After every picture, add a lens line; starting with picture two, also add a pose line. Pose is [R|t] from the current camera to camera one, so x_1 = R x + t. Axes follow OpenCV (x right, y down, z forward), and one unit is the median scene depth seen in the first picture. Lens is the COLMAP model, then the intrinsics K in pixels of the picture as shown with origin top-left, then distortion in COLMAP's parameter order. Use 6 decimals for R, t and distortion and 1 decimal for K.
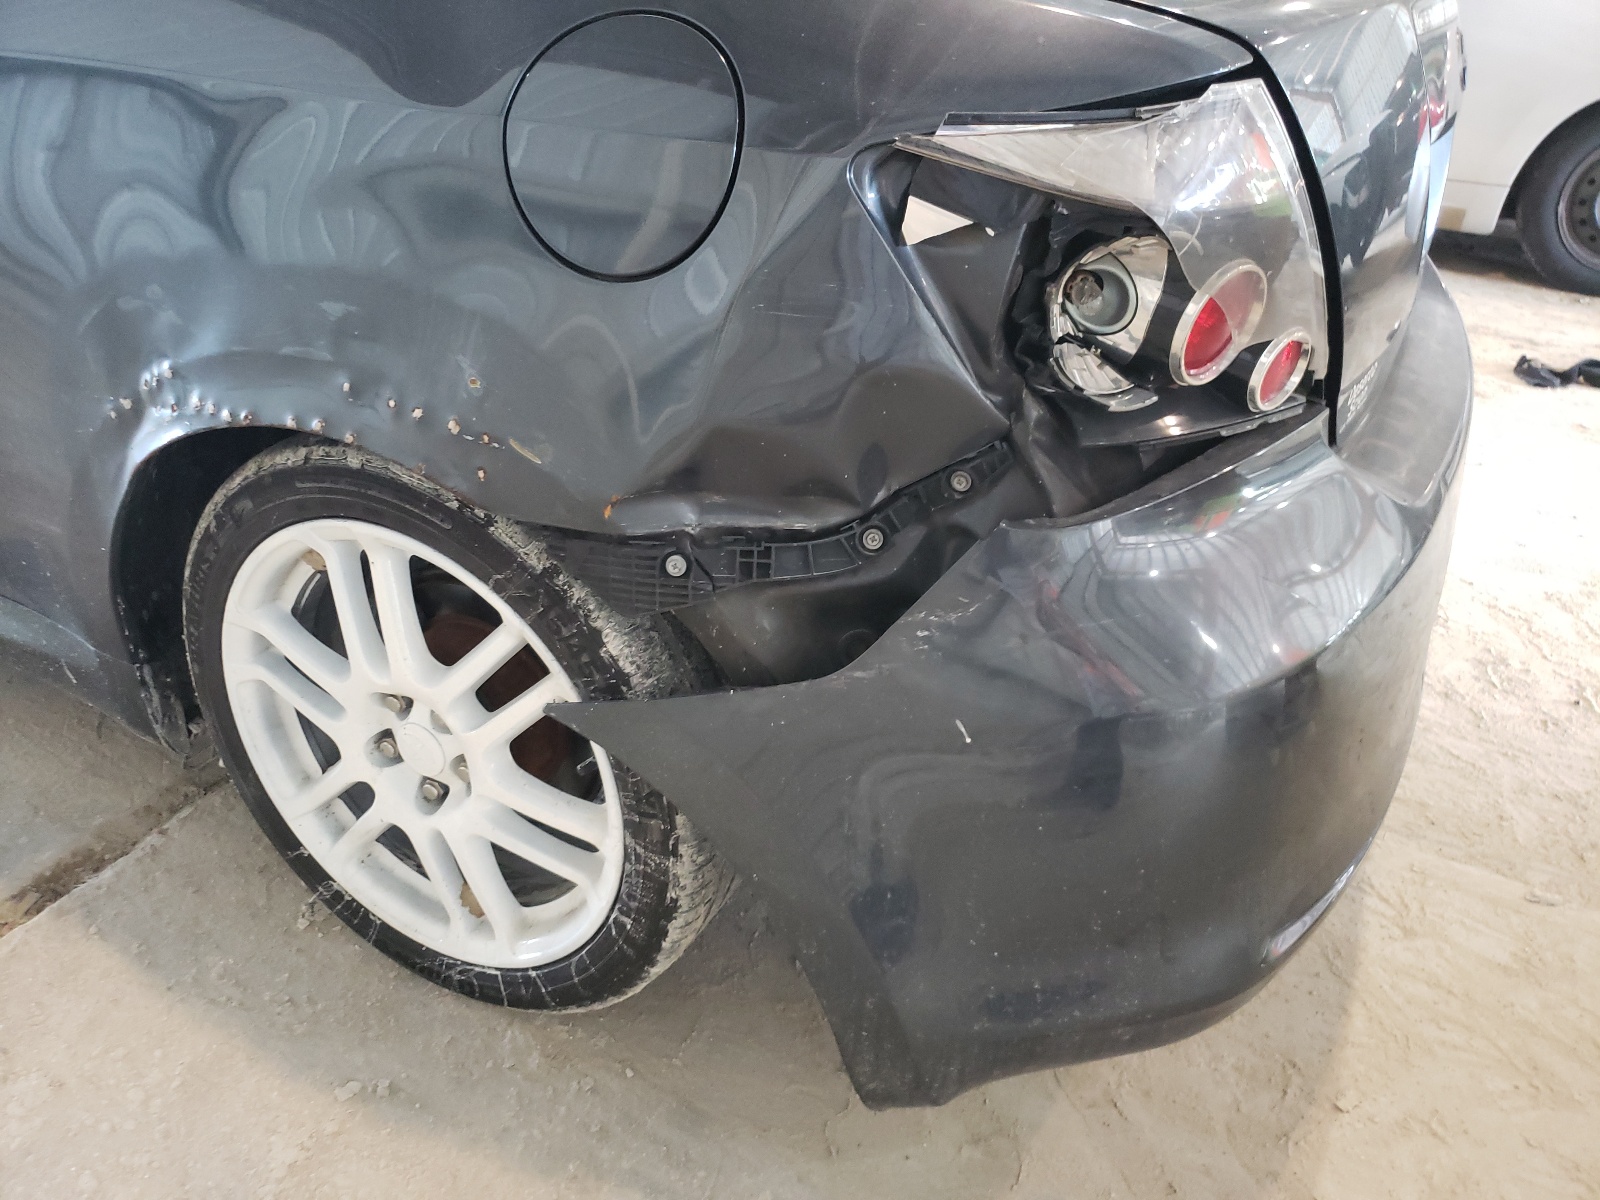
lens RADIAL K [[1273.2, 0, 800.2], [0, 1273.2, 623.2], [0, 0, 1]] dist [-0.075789, 0.124614]
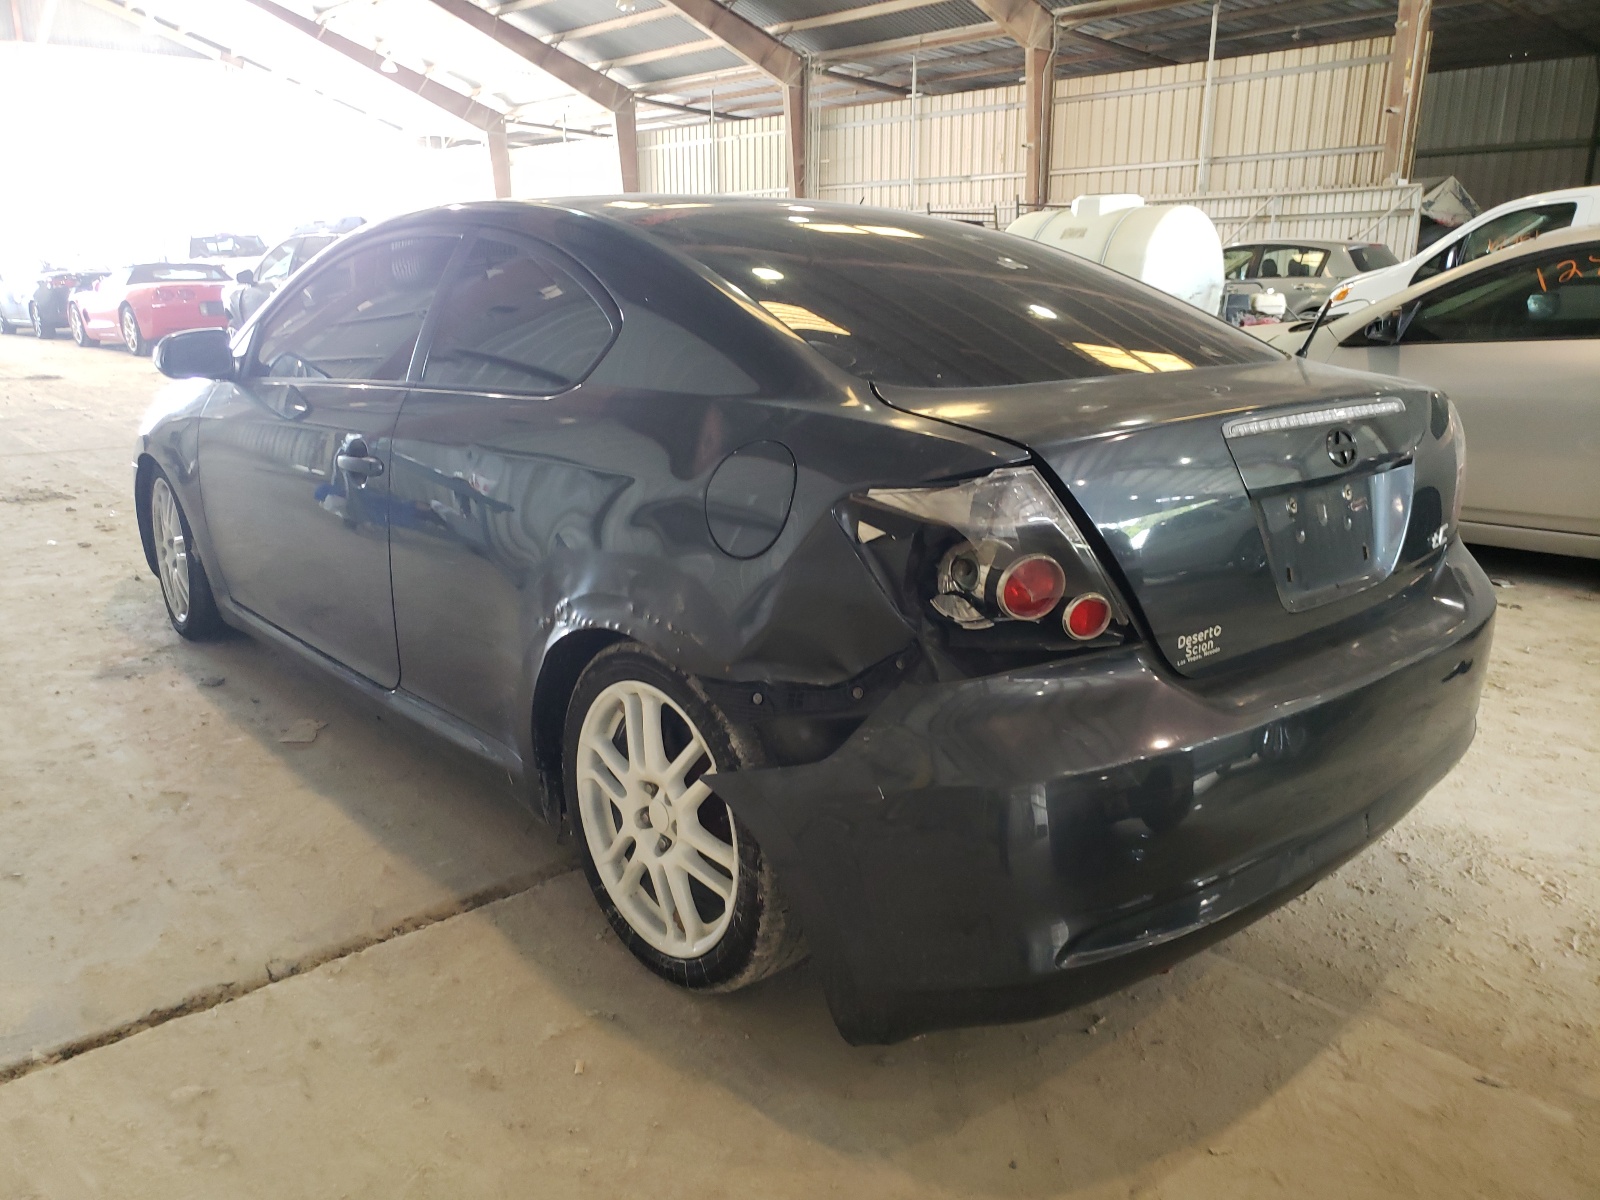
lens RADIAL K [[1273.2, 0, 800.2], [0, 1273.2, 623.2], [0, 0, 1]] dist [-0.075789, 0.124614]
pose [[0.923568, 0.034219, -0.381906, 0.623178], [-0.140727, 0.956754, -0.254595, 0.294561], [0.356677, 0.288880, 0.888442, -0.676793]]
